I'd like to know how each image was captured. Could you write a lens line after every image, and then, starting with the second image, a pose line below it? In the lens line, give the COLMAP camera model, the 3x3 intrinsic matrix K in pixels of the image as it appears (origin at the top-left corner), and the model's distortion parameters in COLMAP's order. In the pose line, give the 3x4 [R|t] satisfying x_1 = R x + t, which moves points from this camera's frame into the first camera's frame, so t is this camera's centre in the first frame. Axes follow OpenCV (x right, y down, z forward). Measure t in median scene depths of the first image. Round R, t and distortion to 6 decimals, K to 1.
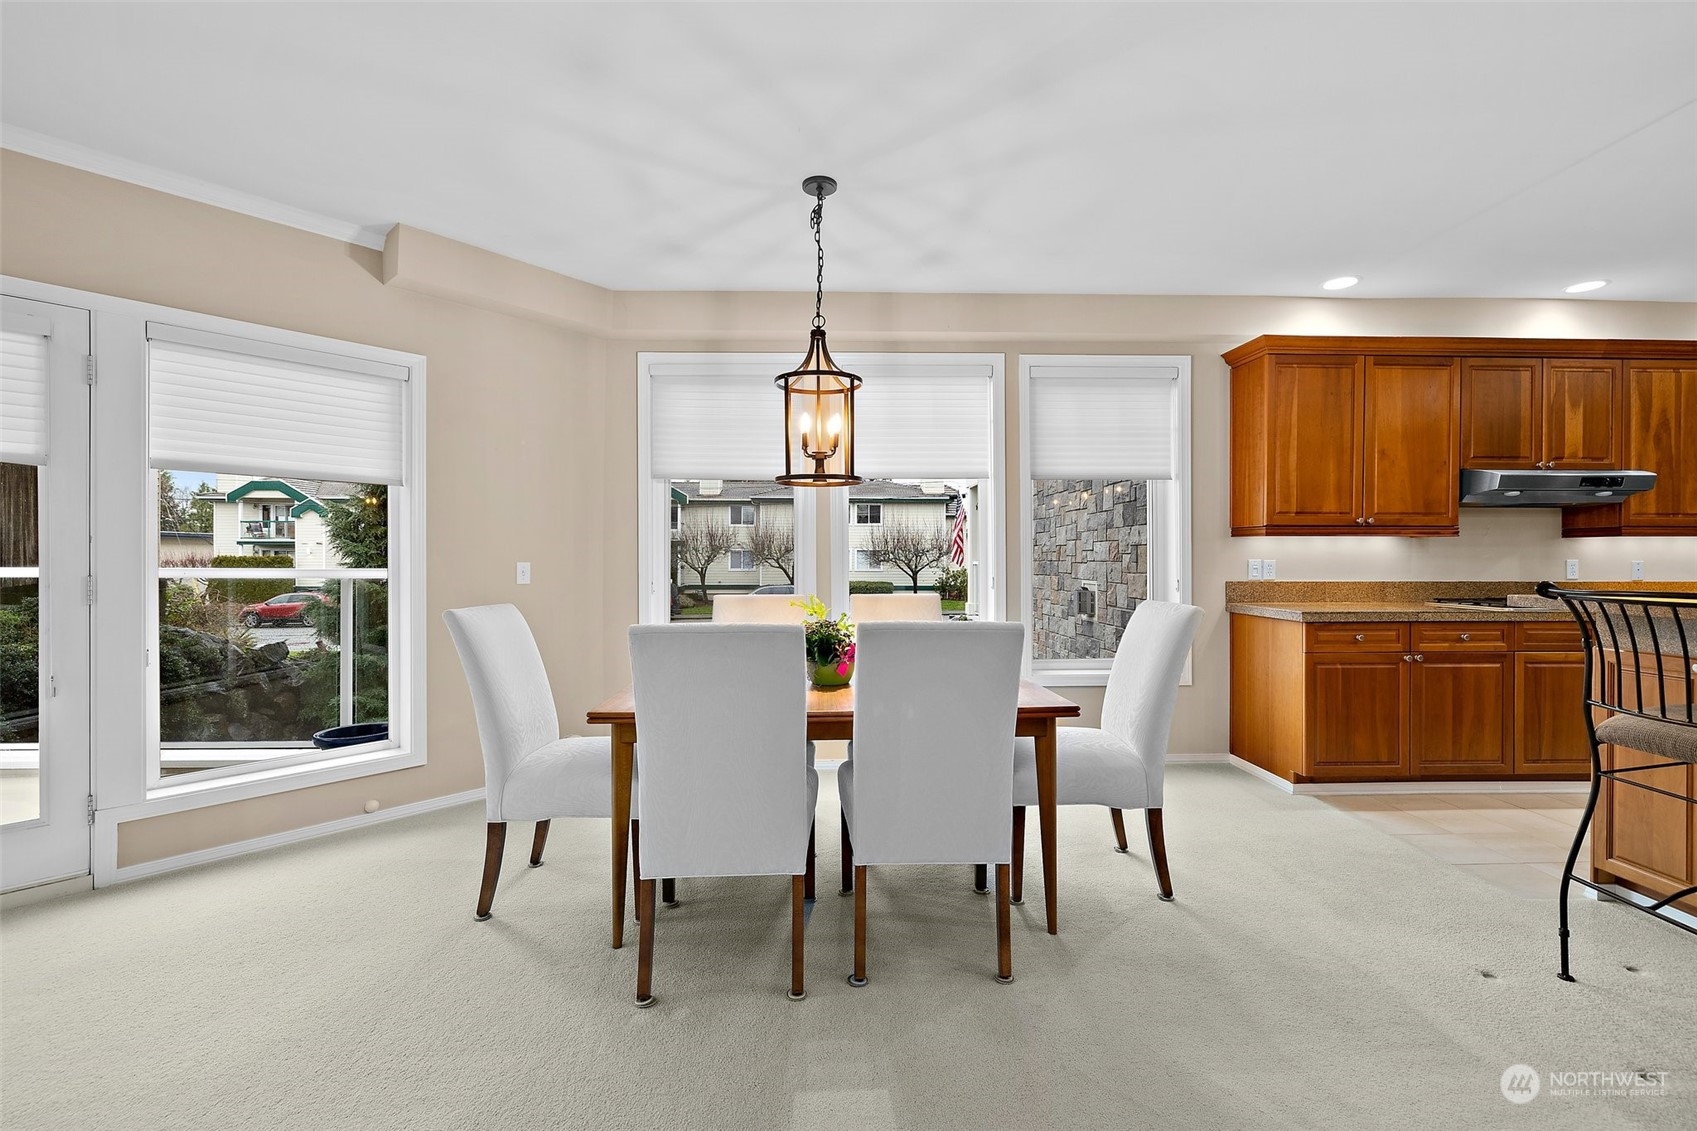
lens RADIAL K [[717.3, 0, 849.1], [0, 717.3, 559.6], [0, 0, 1]] dist [-0.000776, -0.000297]
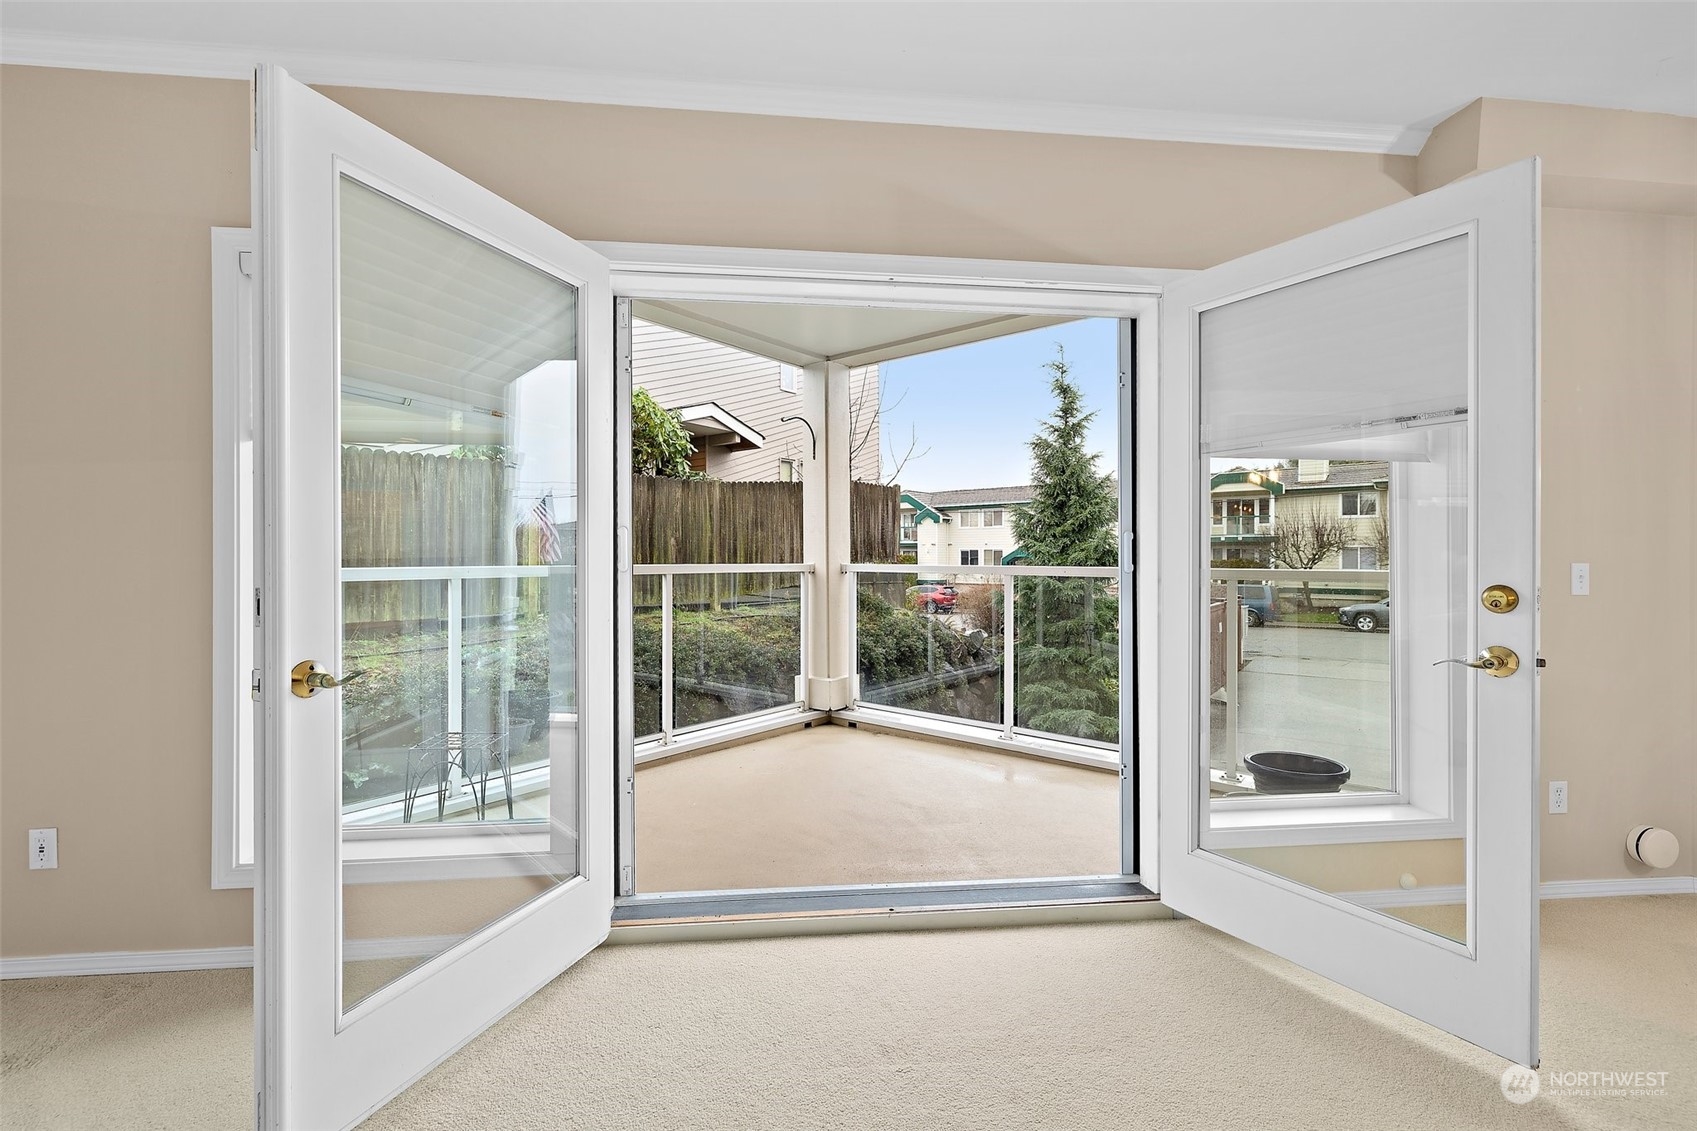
lens RADIAL K [[720.5, 0, 851.9], [0, 720.5, 555.9], [0, 0, 1]] dist [0.000036, -0.000060]
pose [[0.752095, -0.001974, -0.659051, -0.498340], [-0.000041, 0.999995, -0.003042, -0.000977], [0.659054, 0.002315, 0.752092, 0.022903]]
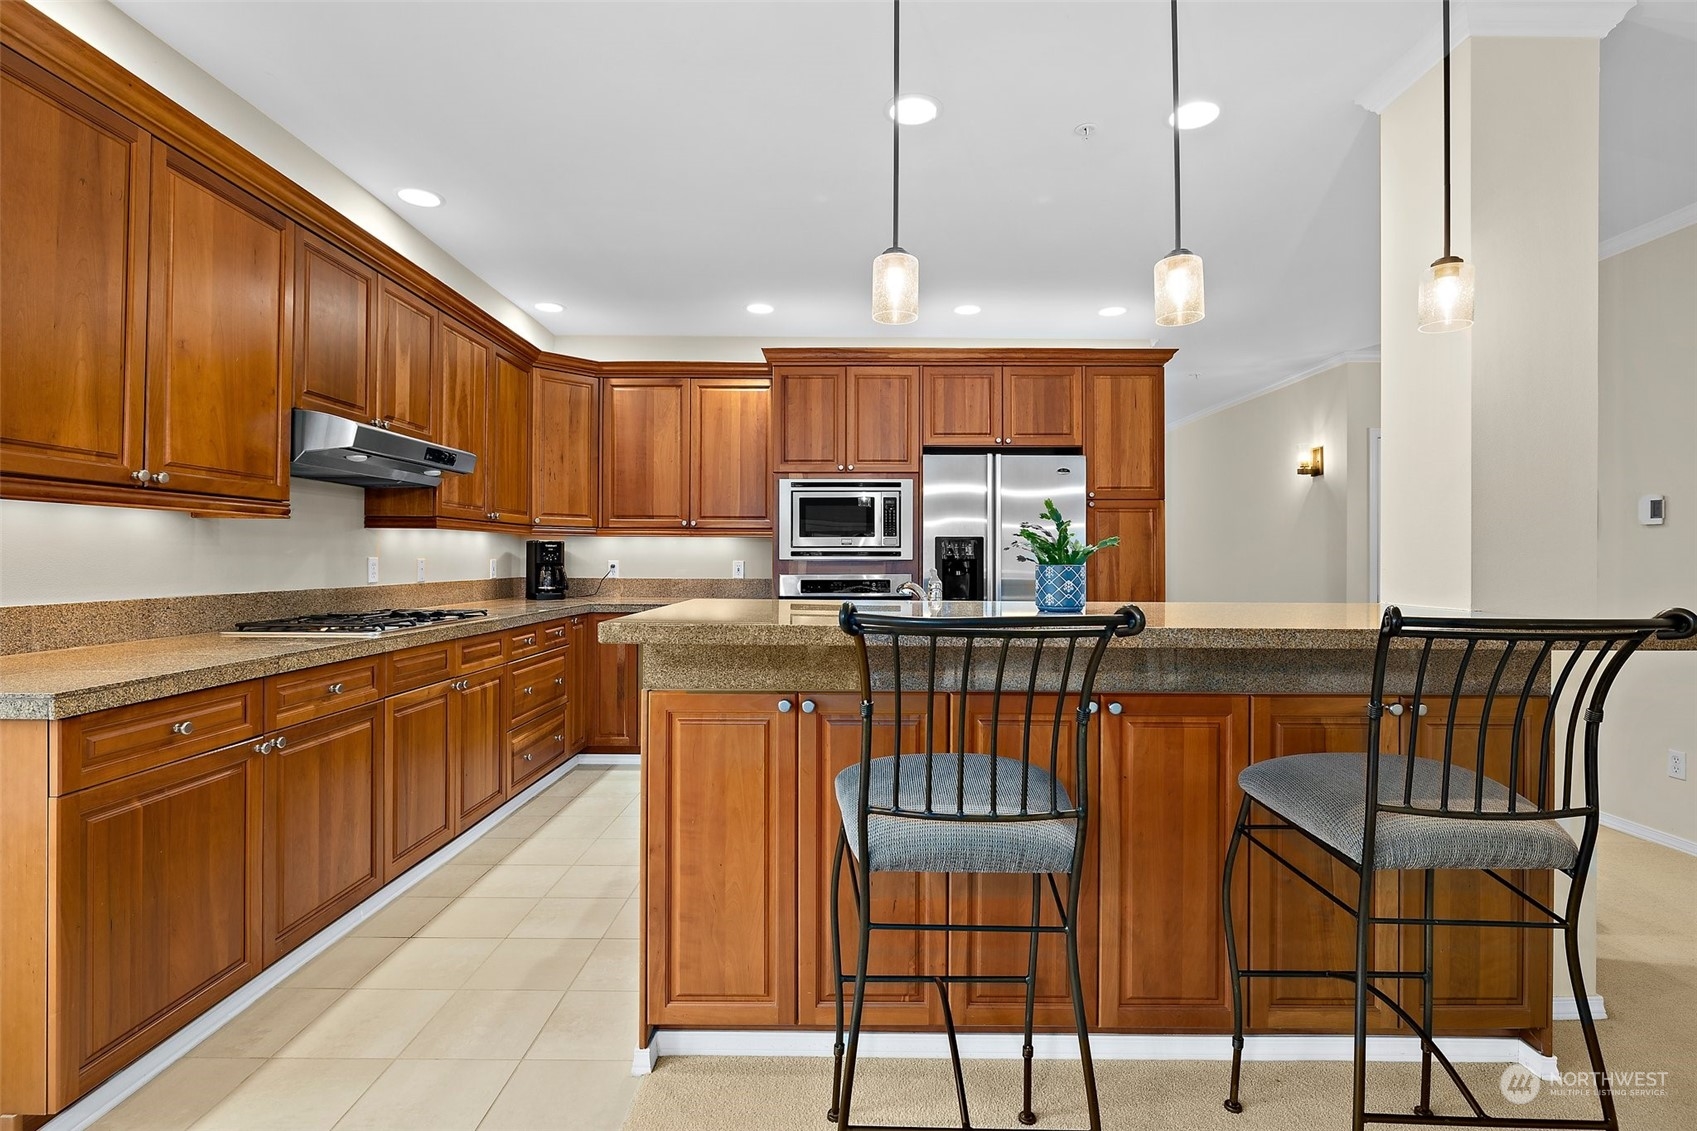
lens RADIAL K [[796.9, 0, 850.2], [0, 796.9, 554.5], [0, 0, 1]] dist [-0.008316, 0.001370]
pose [[0.038032, 0.003380, 0.999271, 0.201336], [-0.002554, 0.999991, -0.003285, -0.001231], [-0.999273, -0.002427, 0.038040, 0.500847]]
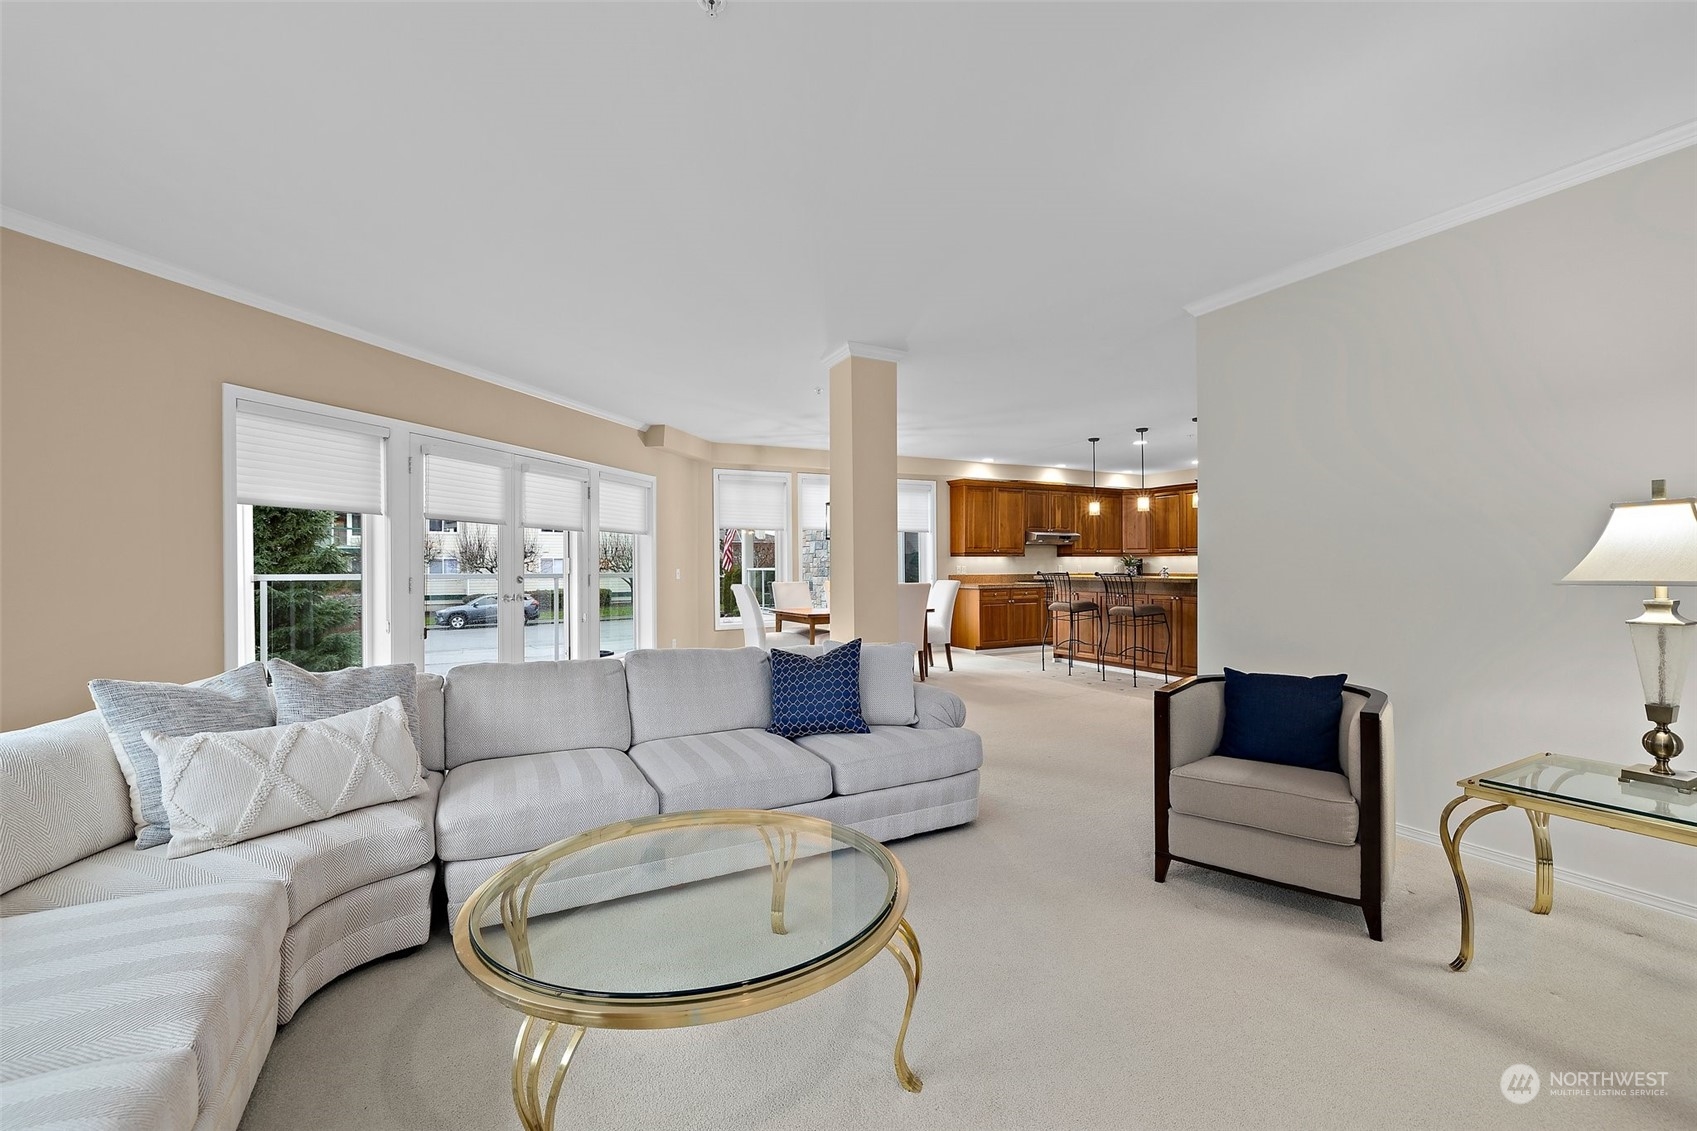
lens RADIAL K [[717.3, 0, 849.1], [0, 717.3, 559.6], [0, 0, 1]] dist [-0.000776, -0.000297]
pose [[0.901181, -0.001215, 0.433441, -0.878349], [0.005705, 0.999943, -0.009058, -0.001690], [-0.433405, 0.010636, 0.901136, -1.100131]]
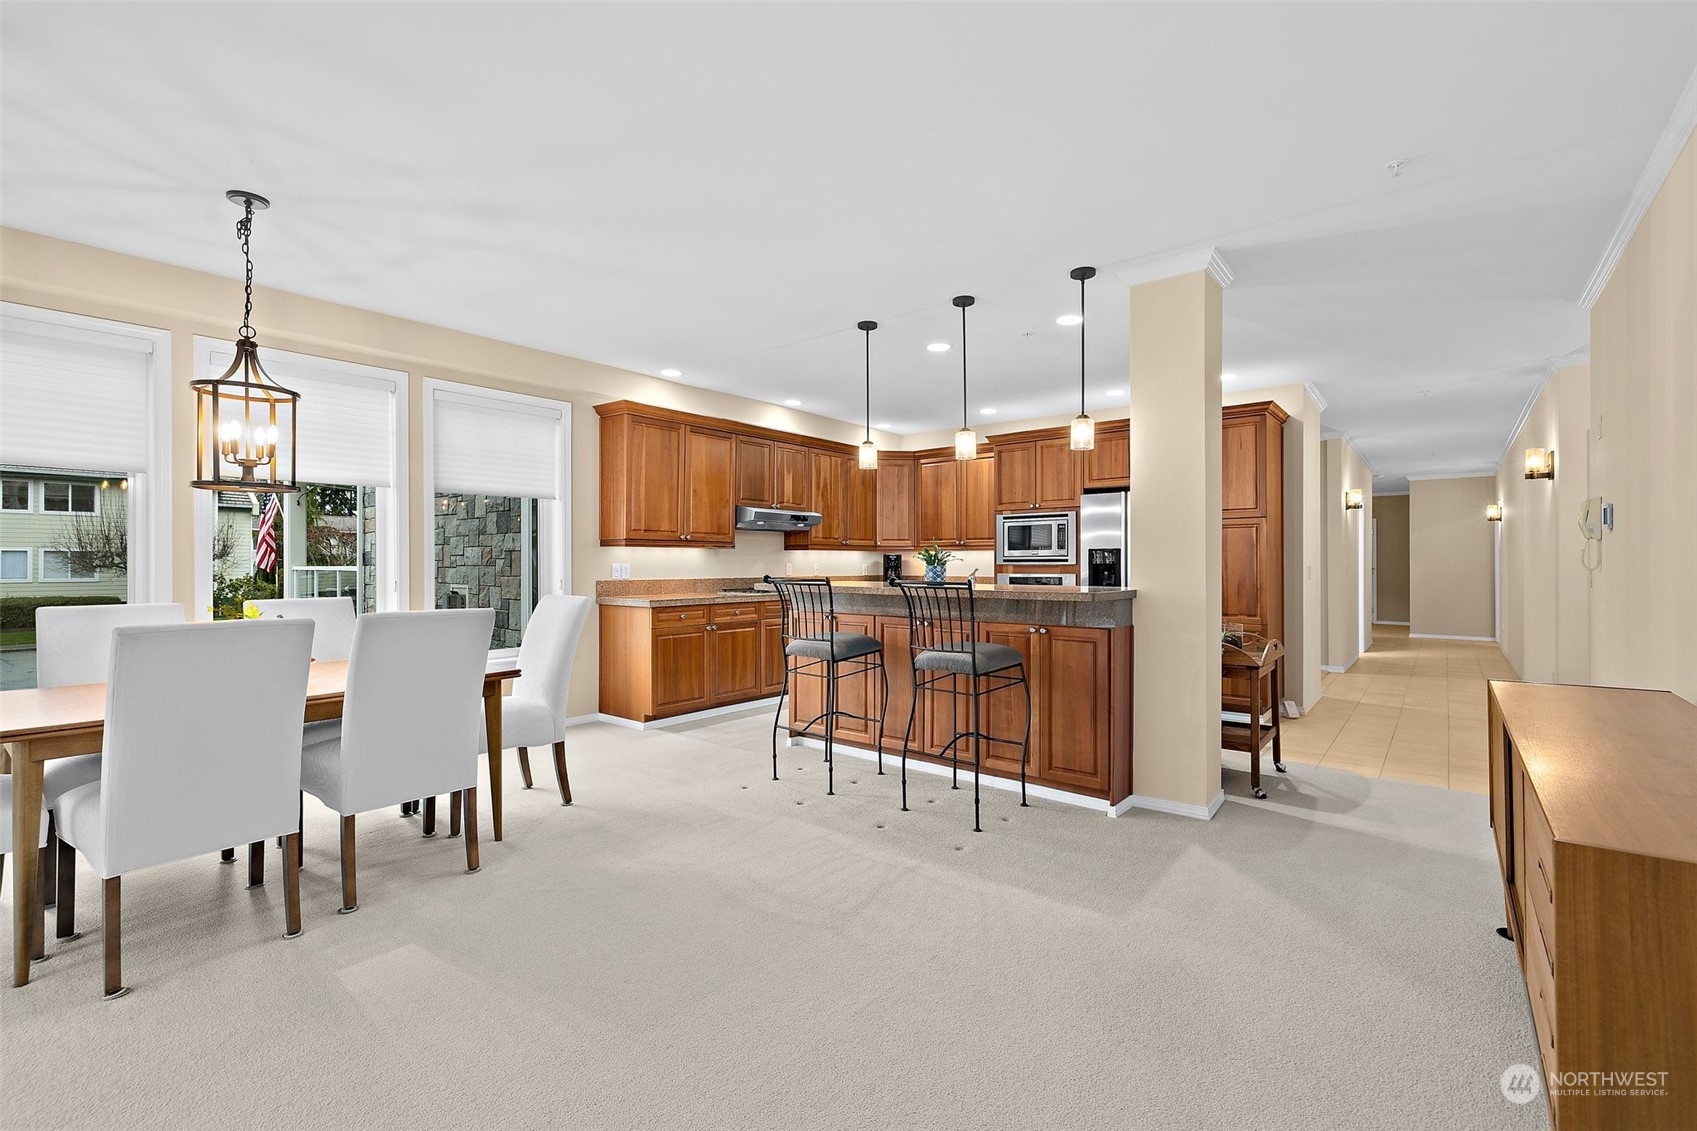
lens RADIAL K [[739.2, 0, 850.8], [0, 739.2, 561.2], [0, 0, 1]] dist [0.003048, 0.000061]
pose [[0.656893, 0.001415, 0.753983, -0.194379], [0.001587, 0.999993, -0.003259, 0.000151], [-0.753982, 0.003338, 0.656886, -0.243980]]
